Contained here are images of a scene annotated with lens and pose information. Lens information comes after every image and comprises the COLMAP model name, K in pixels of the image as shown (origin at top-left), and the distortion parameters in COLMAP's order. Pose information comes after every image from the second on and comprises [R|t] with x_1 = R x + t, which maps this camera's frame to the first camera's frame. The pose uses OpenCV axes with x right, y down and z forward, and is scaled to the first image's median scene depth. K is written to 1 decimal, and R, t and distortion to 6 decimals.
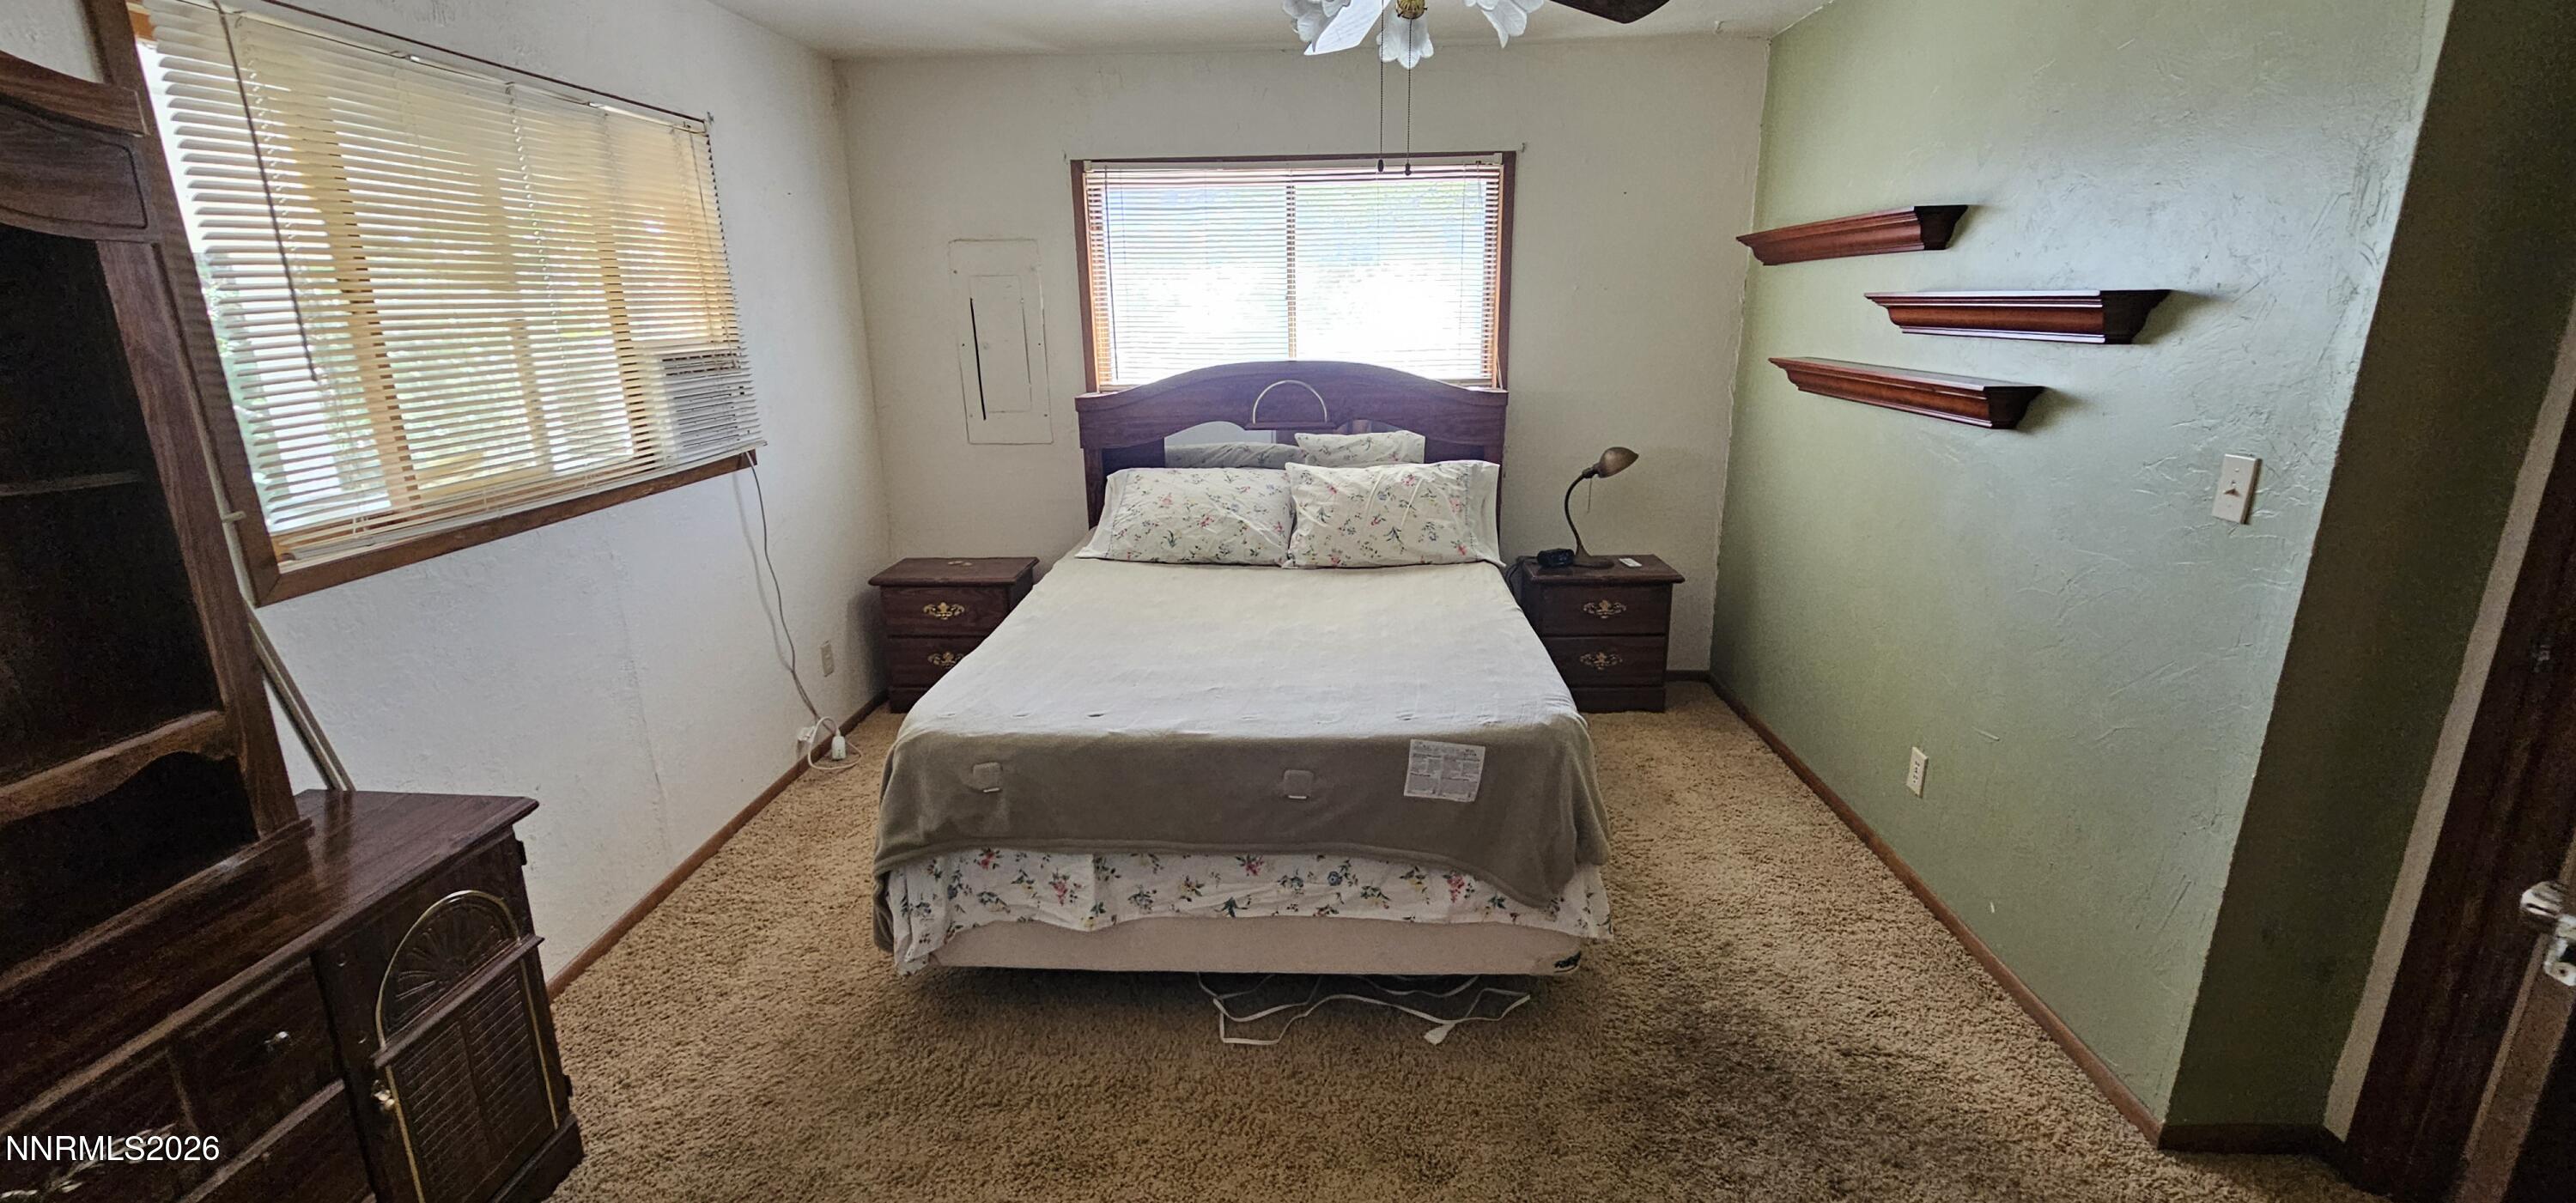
lens RADIAL K [[1064.0, 0, 1294.4], [0, 1064.0, 592.5], [0, 0, 1]] dist [-0.005620, 0.000615]
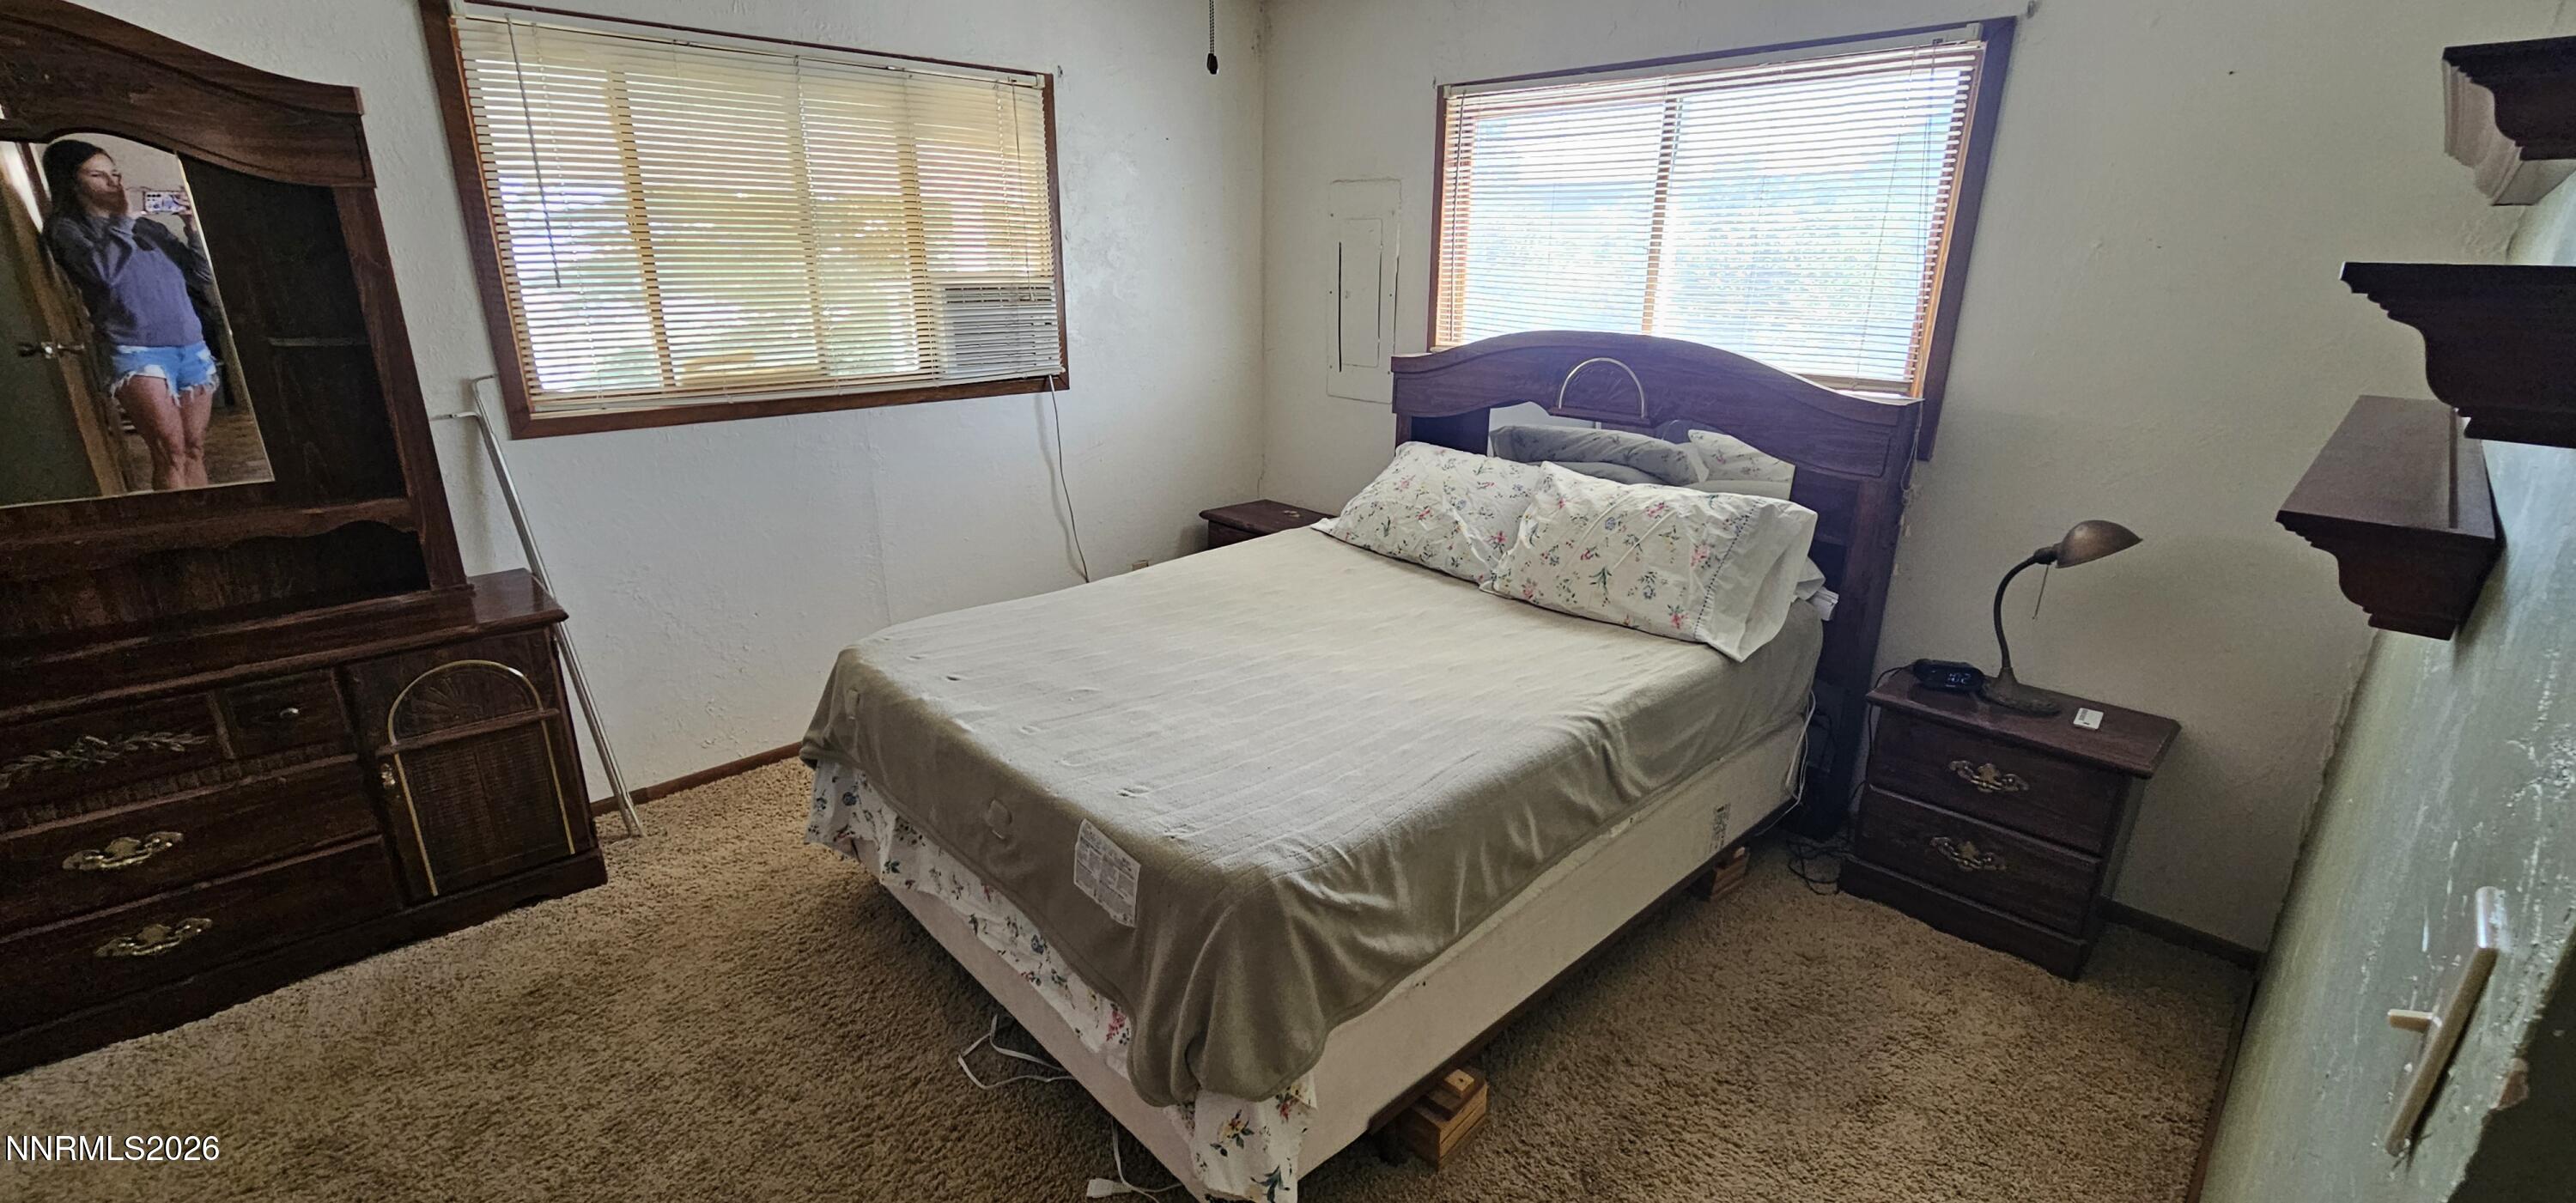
lens RADIAL K [[1064.0, 0, 1296.2], [0, 1064.0, 595.3], [0, 0, 1]] dist [-0.005620, 0.000615]
pose [[0.726862, 0.231116, -0.646728, 0.415652], [-0.202269, 0.971950, 0.120007, -0.087729], [0.656323, 0.043585, 0.753220, 0.308014]]
